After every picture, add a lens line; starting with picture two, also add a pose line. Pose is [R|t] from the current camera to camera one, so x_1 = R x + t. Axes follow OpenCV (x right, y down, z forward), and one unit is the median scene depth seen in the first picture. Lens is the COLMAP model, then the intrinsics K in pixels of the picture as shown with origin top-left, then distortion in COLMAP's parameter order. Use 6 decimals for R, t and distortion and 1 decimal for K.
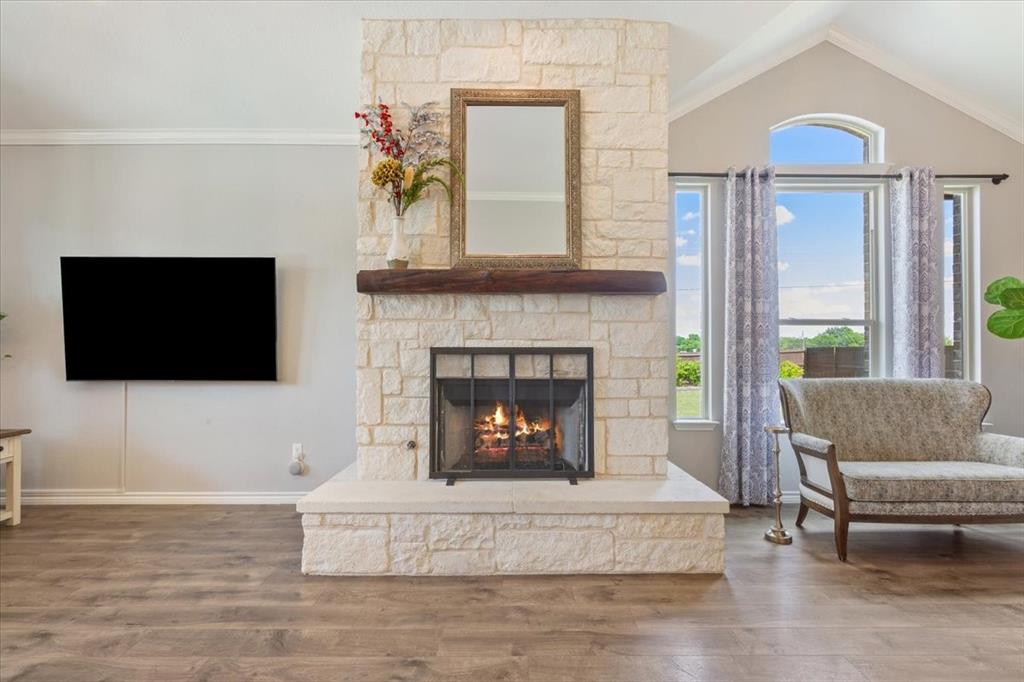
lens RADIAL K [[525.5, 0, 512.0], [0, 525.5, 341.0], [0, 0, 1]] dist [0.000937, 0.000083]
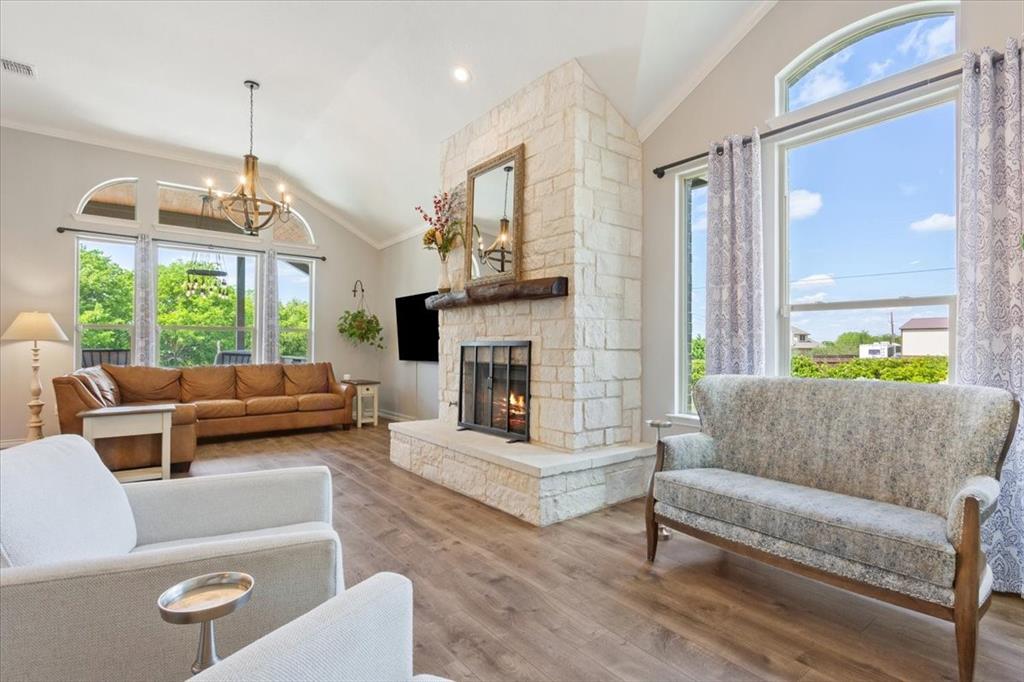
lens RADIAL K [[525.5, 0, 512.0], [0, 525.5, 341.0], [0, 0, 1]] dist [0.000937, 0.000083]
pose [[0.577702, -0.008178, -0.816207, 1.172731], [0.010987, 0.999937, -0.002242, 0.014770], [0.816174, -0.007673, 0.577756, 0.223276]]
